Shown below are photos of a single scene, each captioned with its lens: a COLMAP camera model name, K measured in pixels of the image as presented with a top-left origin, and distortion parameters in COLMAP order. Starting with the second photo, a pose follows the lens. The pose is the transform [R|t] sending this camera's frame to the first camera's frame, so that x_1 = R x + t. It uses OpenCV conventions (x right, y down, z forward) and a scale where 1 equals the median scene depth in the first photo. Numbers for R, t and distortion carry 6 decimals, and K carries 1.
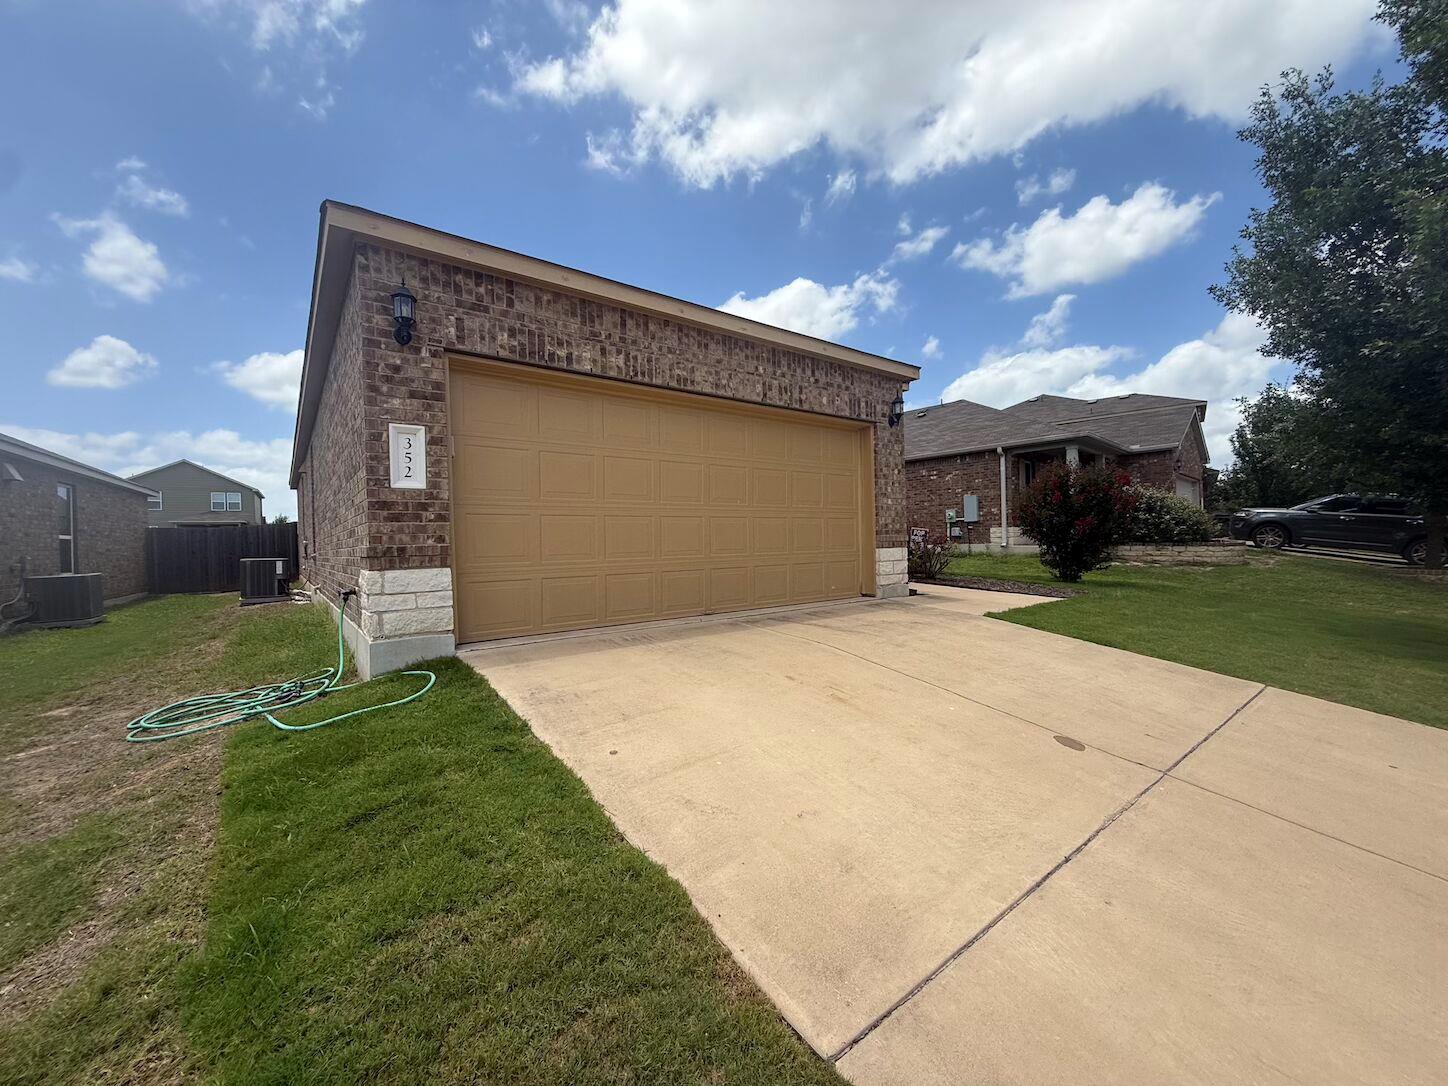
lens RADIAL K [[574.4, 0, 719.8], [0, 574.4, 541.8], [0, 0, 1]] dist [0.000654, -0.000598]
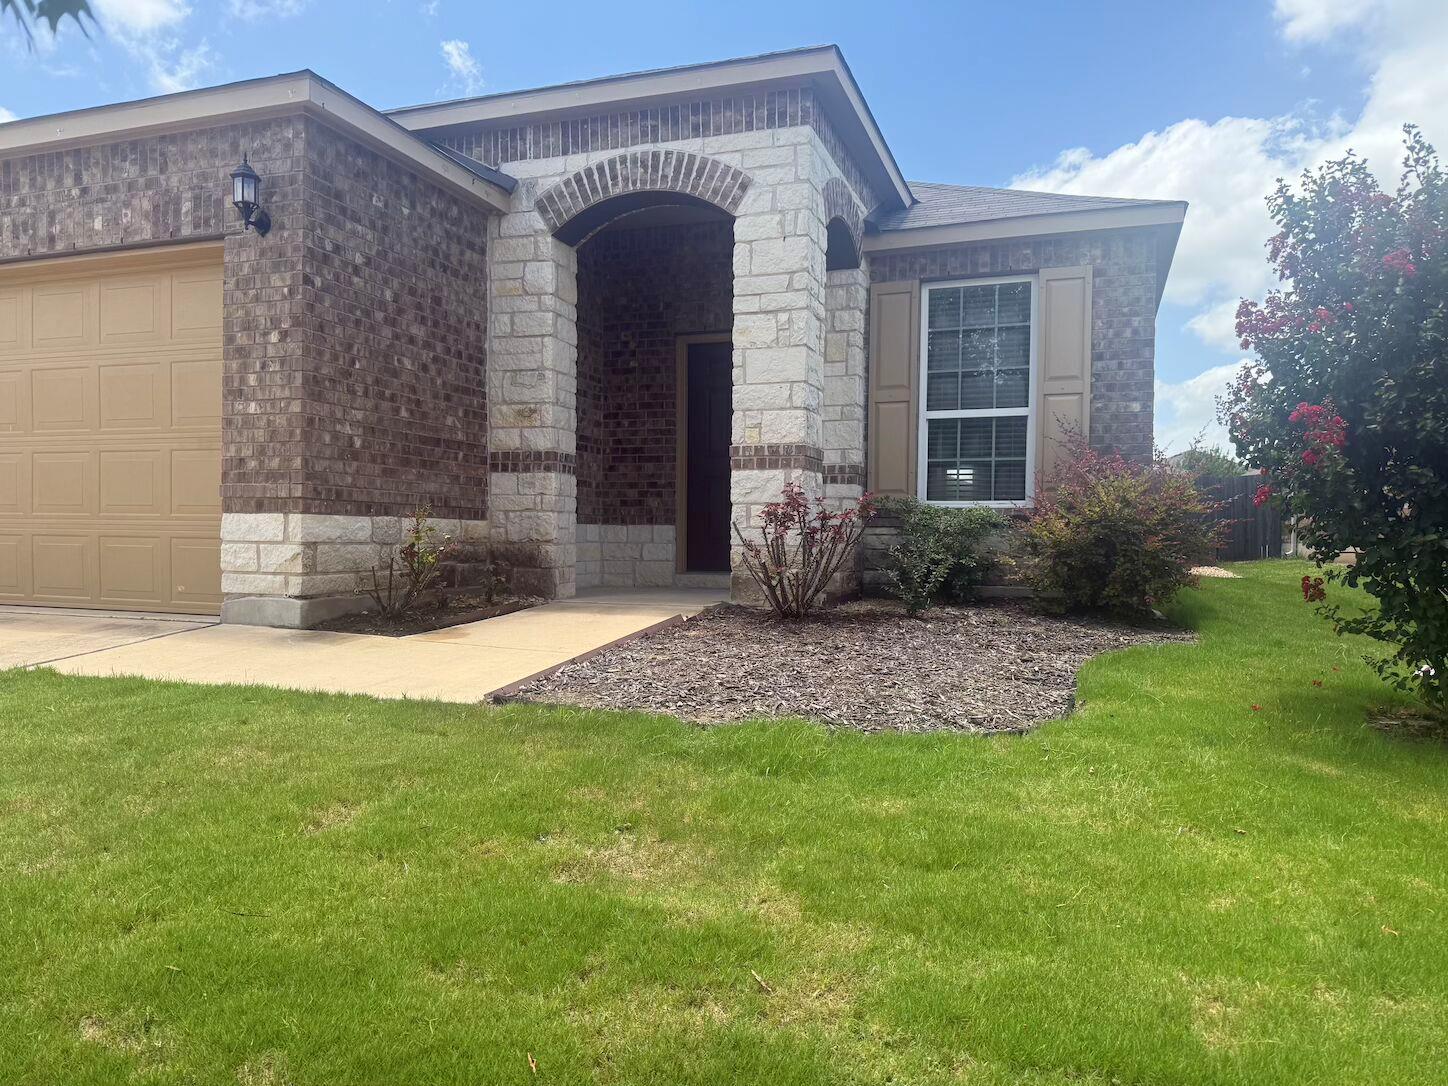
lens RADIAL K [[1023.7, 0, 731.9], [0, 1023.7, 551.8], [0, 0, 1]] dist [0.035916, -0.051666]
pose [[0.549562, 0.050104, -0.833949, 1.403275], [-0.026105, 0.998742, 0.042803, -0.003240], [0.835045, -0.001752, 0.550179, 1.047897]]
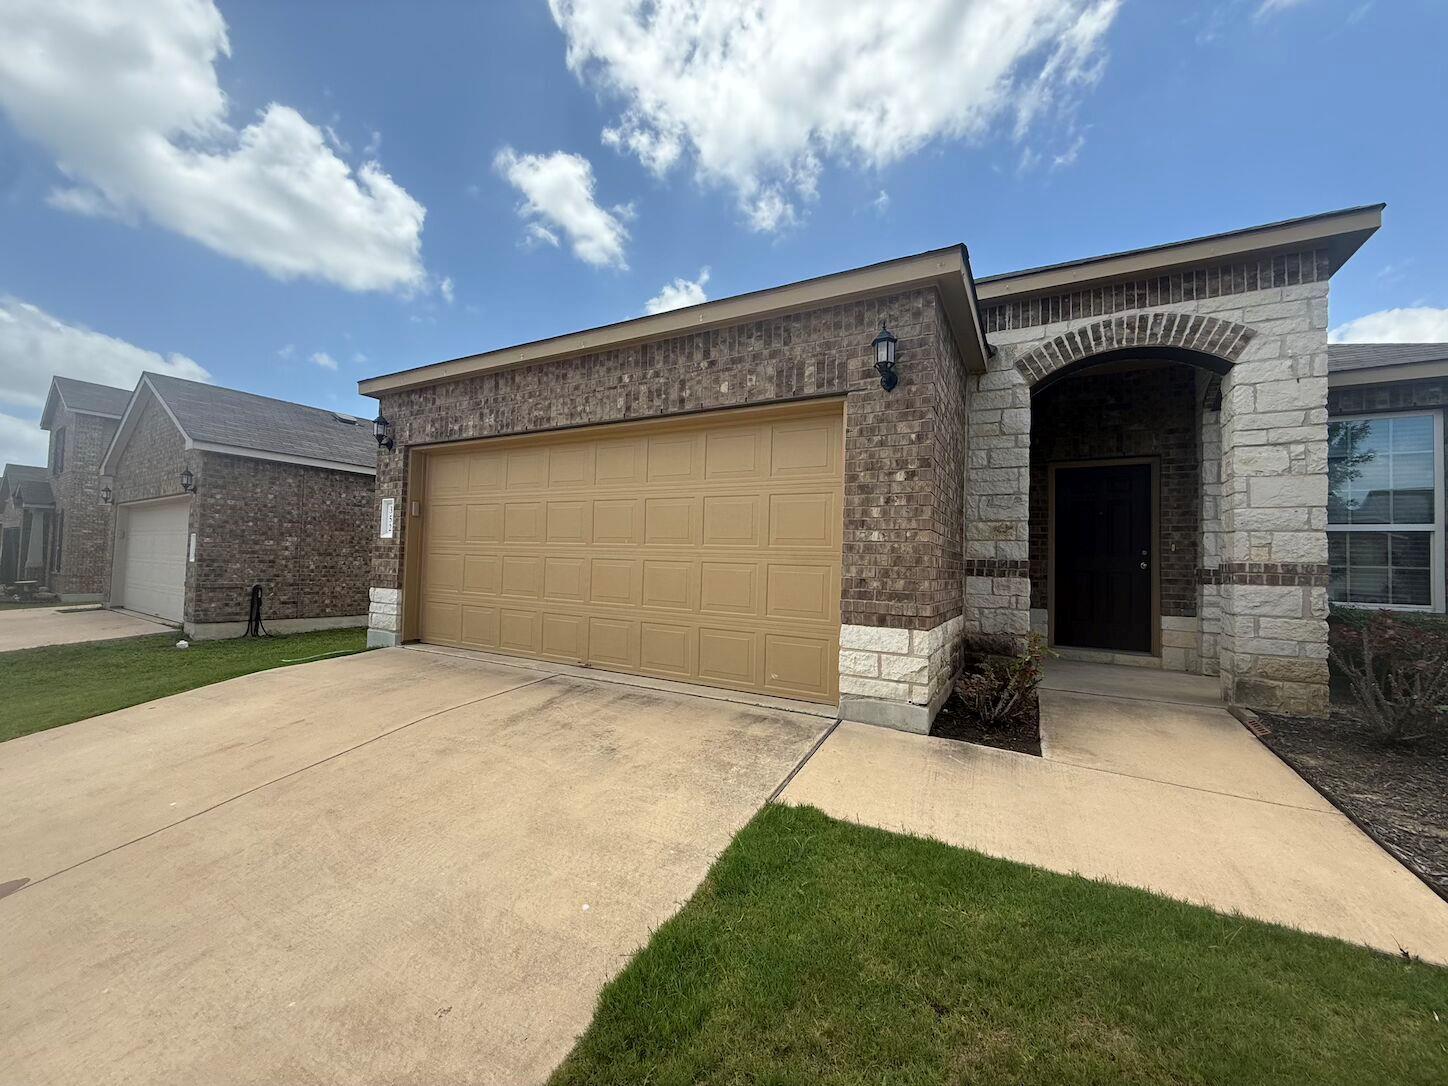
lens RADIAL K [[574.4, 0, 724.8], [0, 574.4, 542.0], [0, 0, 1]] dist [0.000654, -0.000598]
pose [[0.398378, 0.002481, -0.917218, 0.860963], [-0.038506, 0.999160, -0.014022, -0.062626], [0.916413, 0.040905, 0.398139, 0.805450]]
